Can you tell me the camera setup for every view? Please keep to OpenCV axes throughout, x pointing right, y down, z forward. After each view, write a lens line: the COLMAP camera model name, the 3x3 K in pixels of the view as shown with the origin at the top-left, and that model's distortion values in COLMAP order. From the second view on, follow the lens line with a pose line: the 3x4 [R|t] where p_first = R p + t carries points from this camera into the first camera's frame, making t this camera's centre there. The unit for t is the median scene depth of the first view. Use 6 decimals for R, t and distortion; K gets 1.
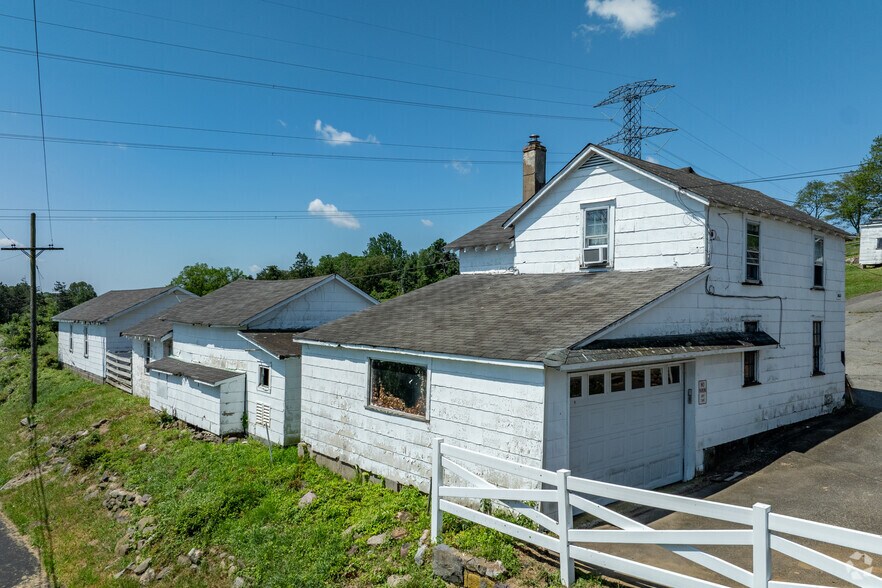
lens RADIAL K [[638.8, 0, 429.4], [0, 638.8, 297.8], [0, 0, 1]] dist [-0.036616, -0.006129]
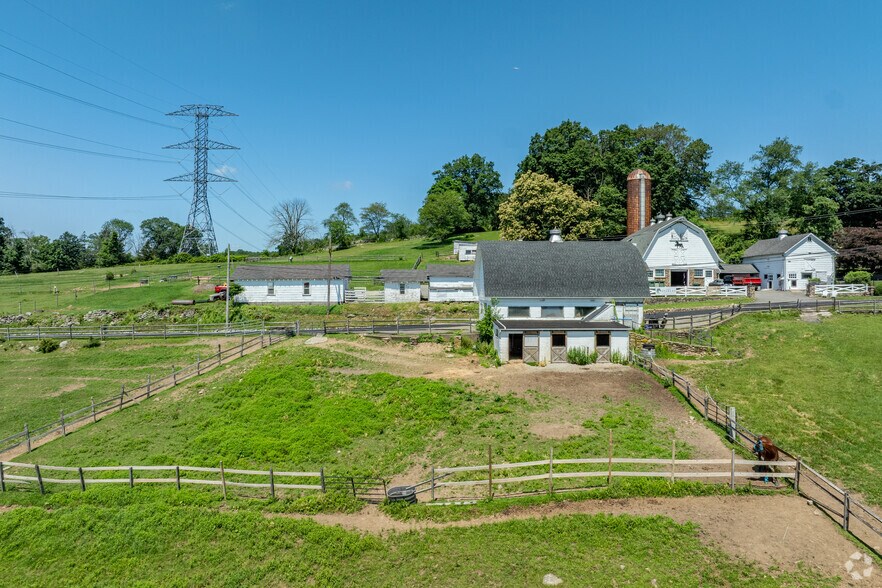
lens RADIAL K [[638.8, 0, 438.9], [0, 638.8, 270.8], [0, 0, 1]] dist [-0.036616, -0.006129]
pose [[0.607505, 0.013062, 0.794209, -1.378814], [-0.004423, 0.999905, -0.013062, 0.022882], [-0.794304, 0.004423, 0.607505, -0.483228]]
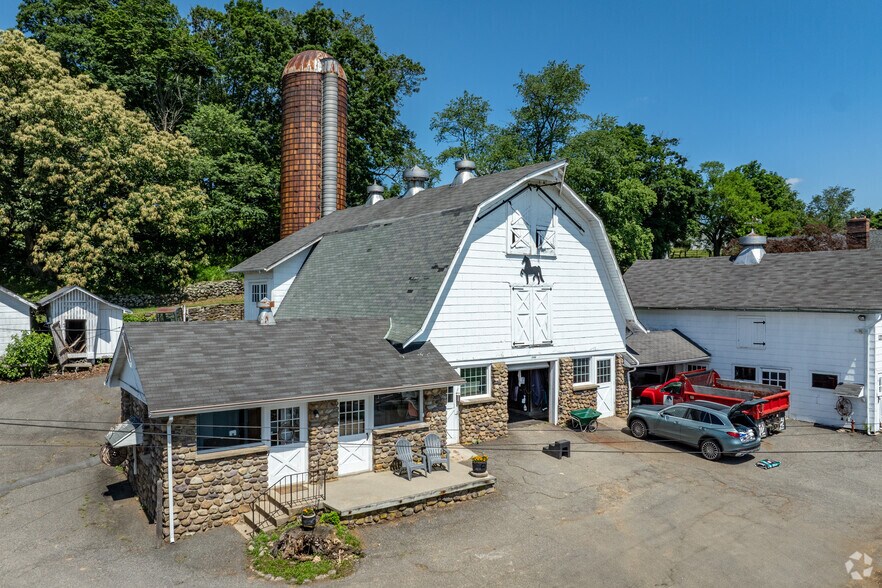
lens RADIAL K [[638.8, 0, 448.0], [0, 638.8, 302.7], [0, 0, 1]] dist [-0.036616, -0.006129]
pose [[-0.002121, -0.021196, 0.999773, 0.000127], [-0.007553, 0.999747, 0.021179, -0.064388], [-0.999969, -0.007506, -0.002281, 0.143110]]
